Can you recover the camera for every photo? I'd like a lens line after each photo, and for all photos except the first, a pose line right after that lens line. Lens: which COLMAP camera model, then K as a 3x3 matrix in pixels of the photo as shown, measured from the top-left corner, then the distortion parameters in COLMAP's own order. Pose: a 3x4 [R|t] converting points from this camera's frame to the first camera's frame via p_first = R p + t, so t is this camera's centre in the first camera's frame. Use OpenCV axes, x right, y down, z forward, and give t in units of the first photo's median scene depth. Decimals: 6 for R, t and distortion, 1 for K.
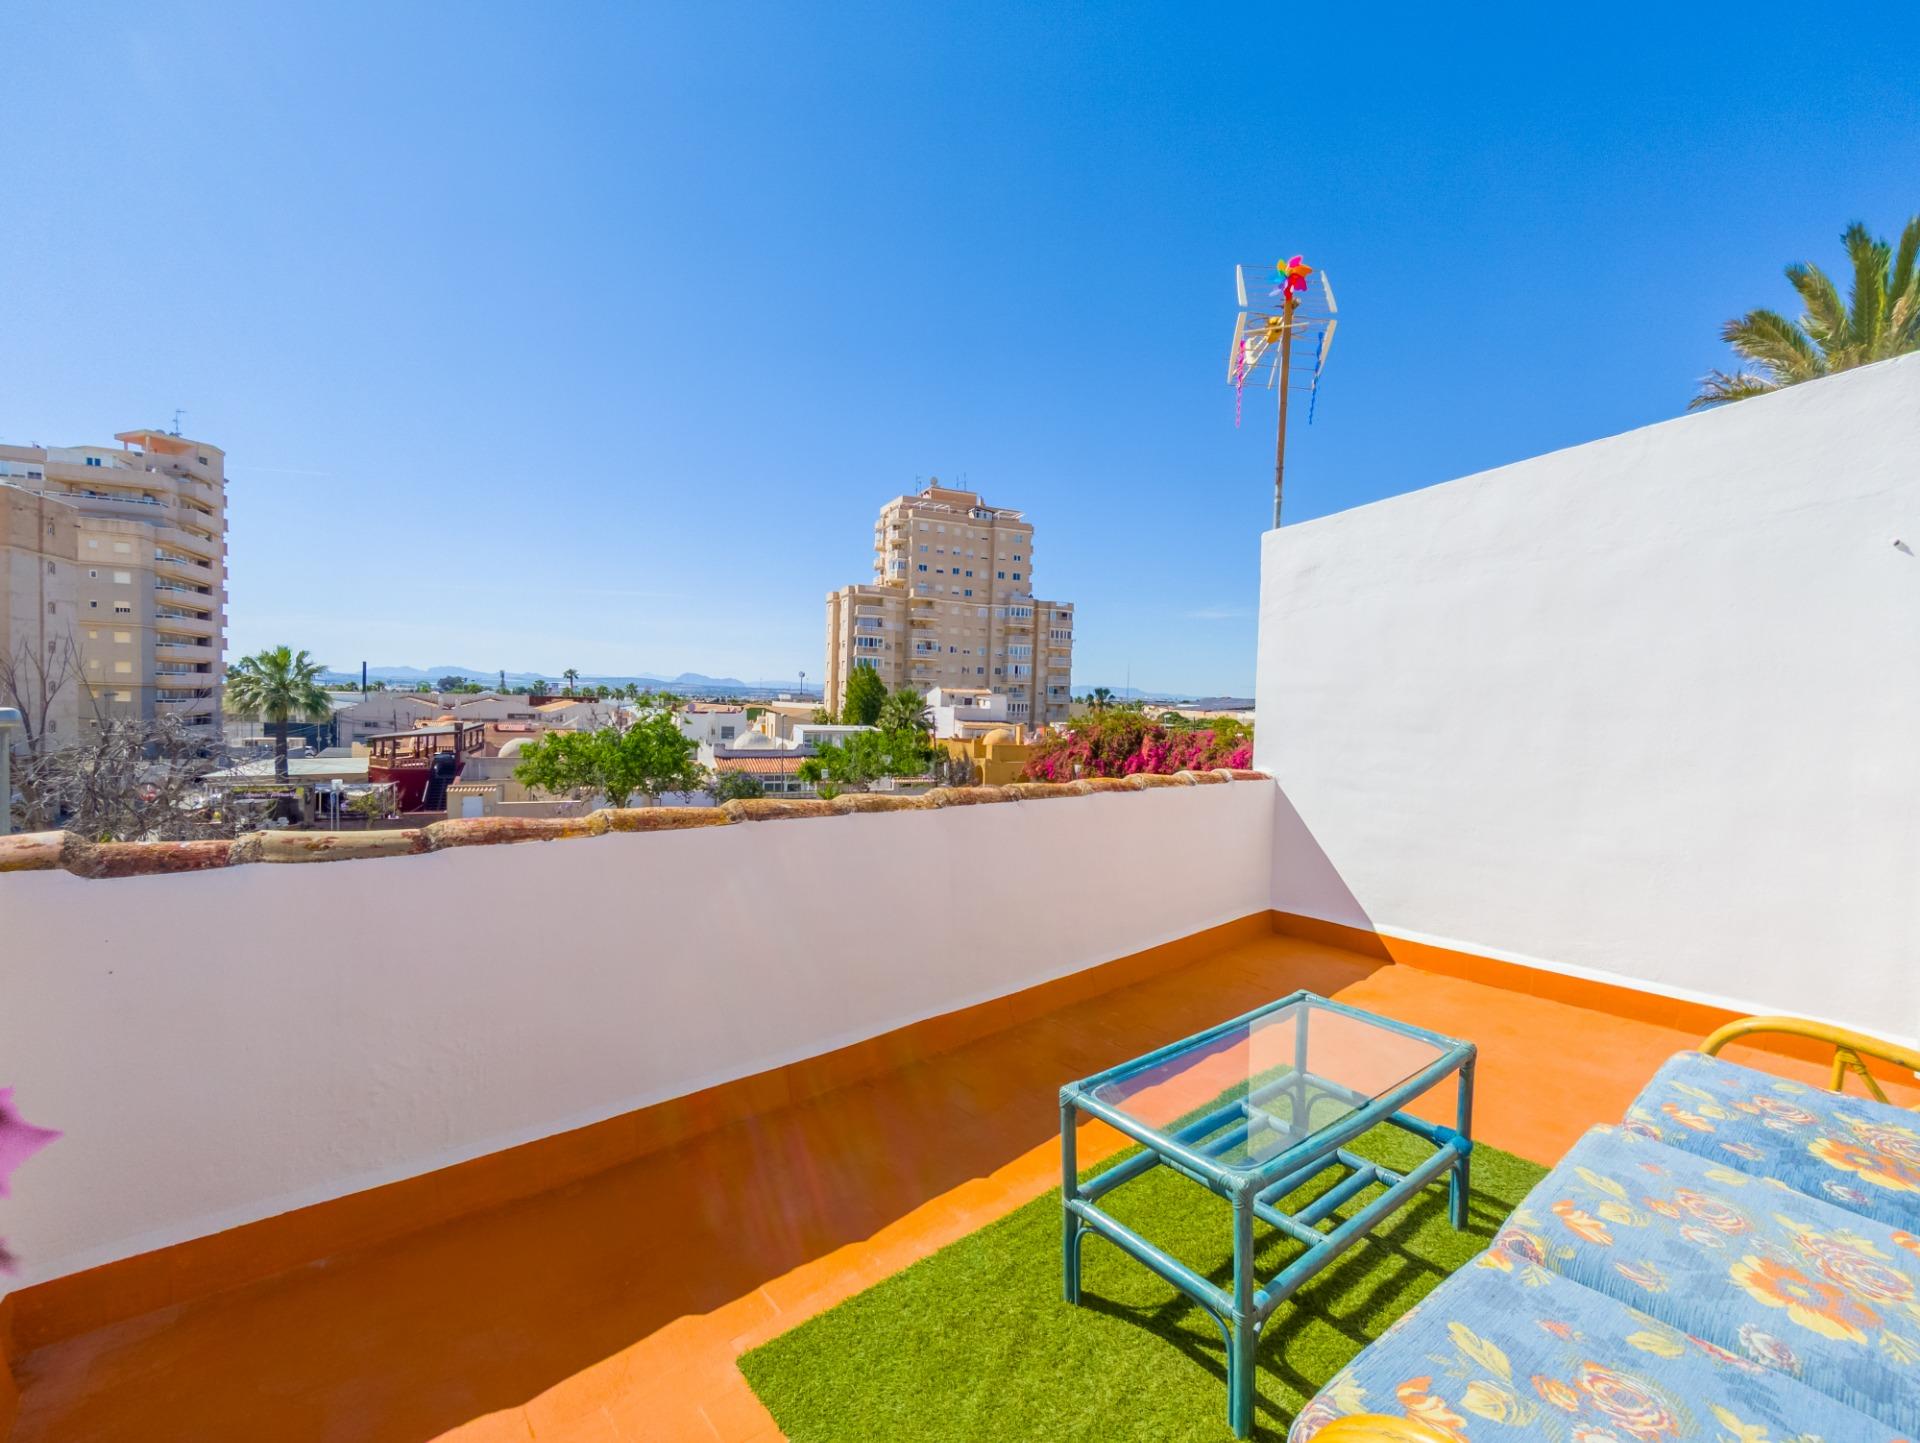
lens RADIAL K [[834.6, 0, 957.4], [0, 834.6, 734.1], [0, 0, 1]] dist [0.003493, 0.000032]
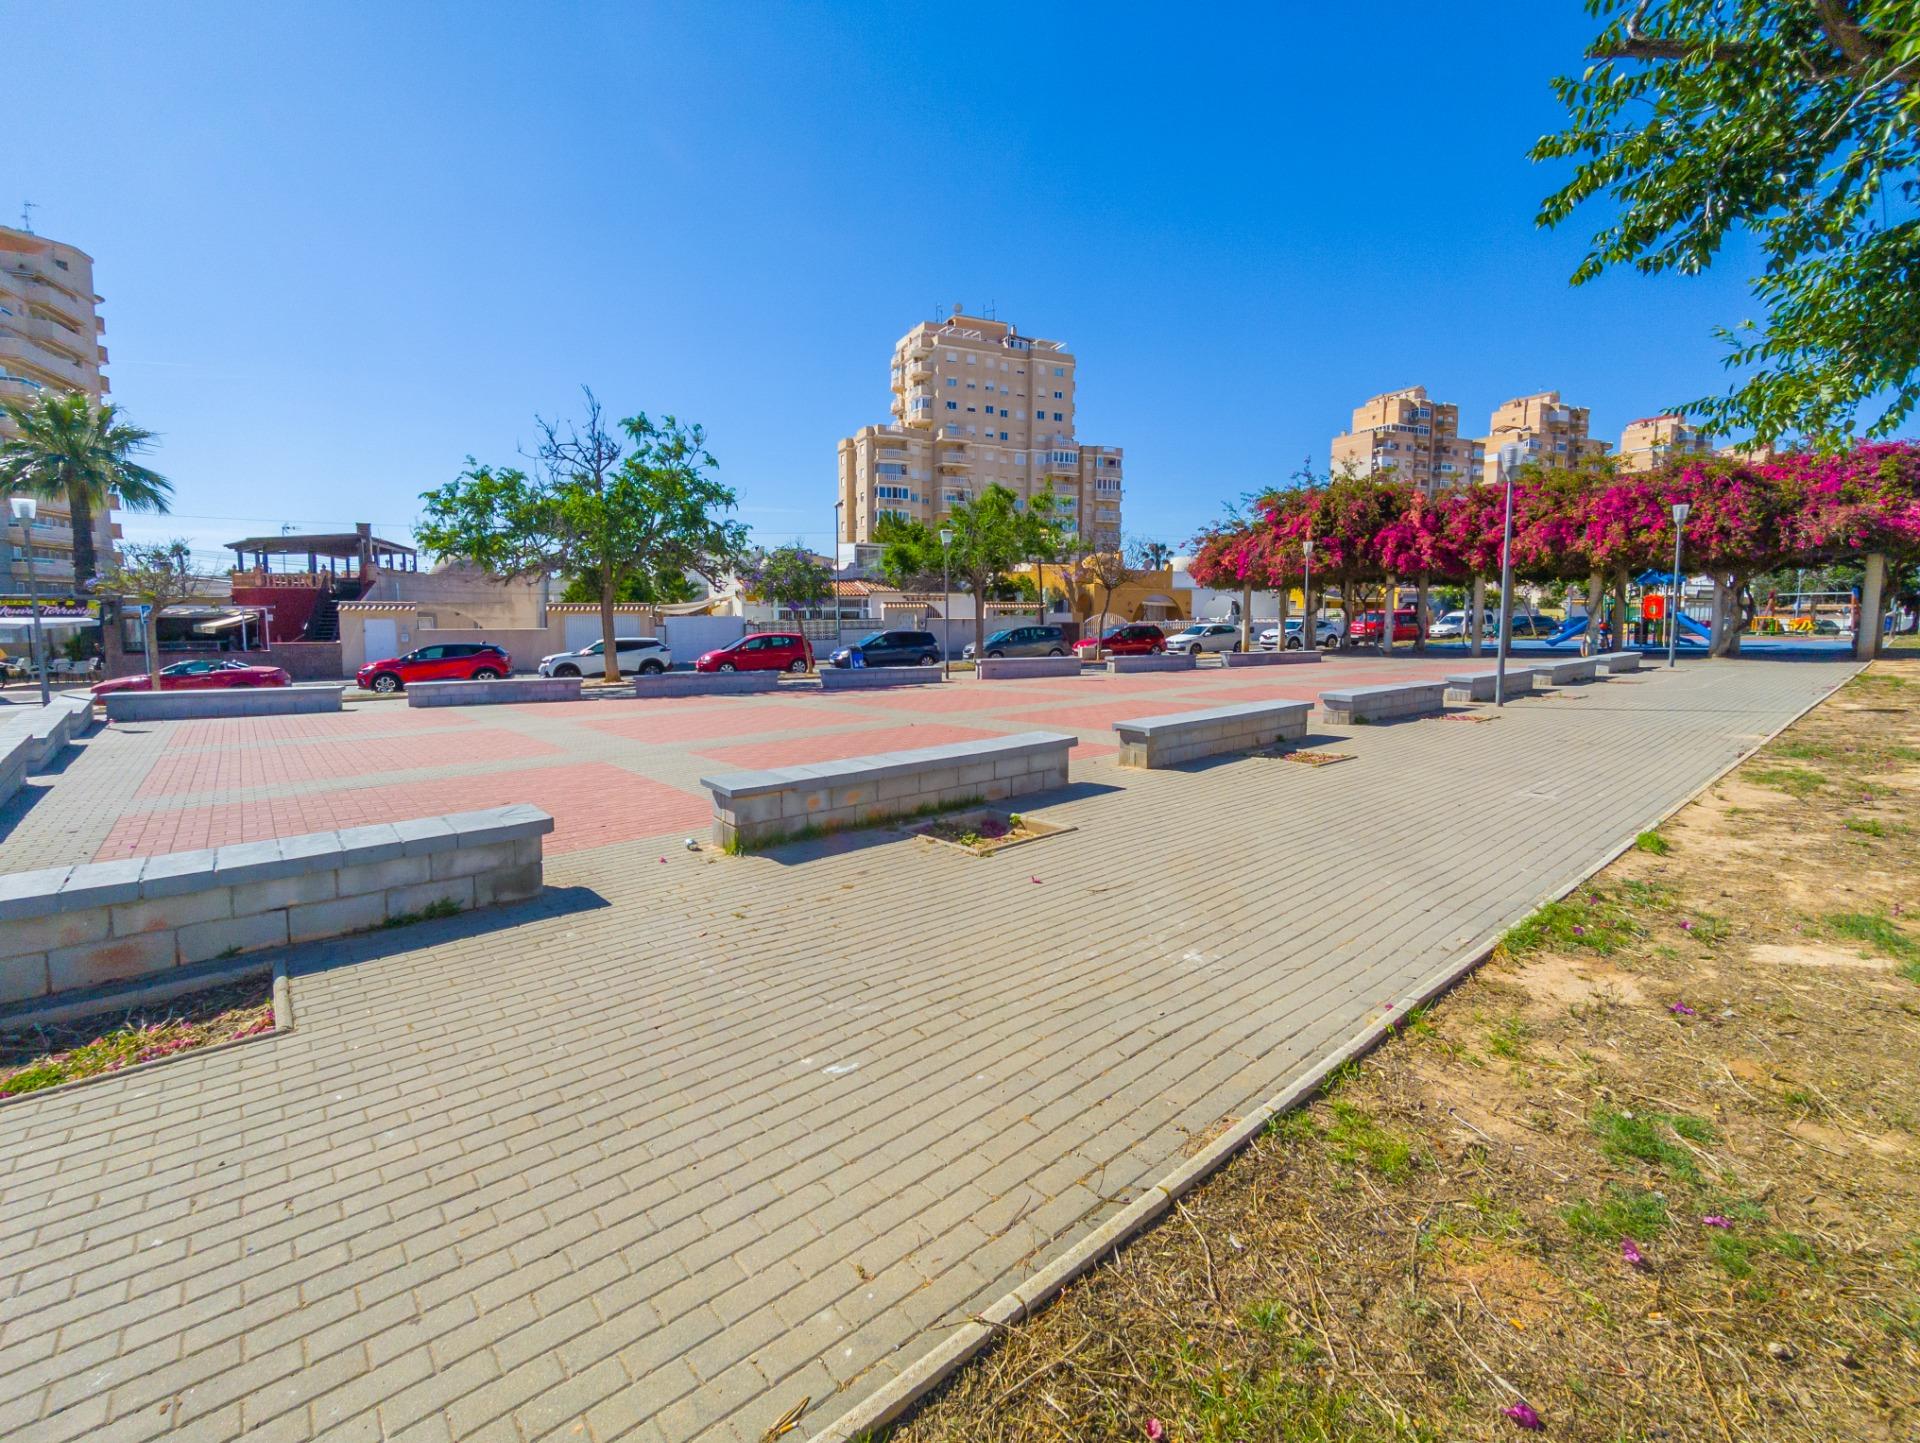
lens RADIAL K [[884.5, 0, 978.8], [0, 884.5, 666.2], [0, 0, 1]] dist [0.003112, 0.000462]
pose [[0.999574, -0.025098, 0.014910, -0.055916], [0.024372, 0.998596, 0.047030, 0.042314], [-0.016070, -0.046647, 0.998782, 0.137713]]
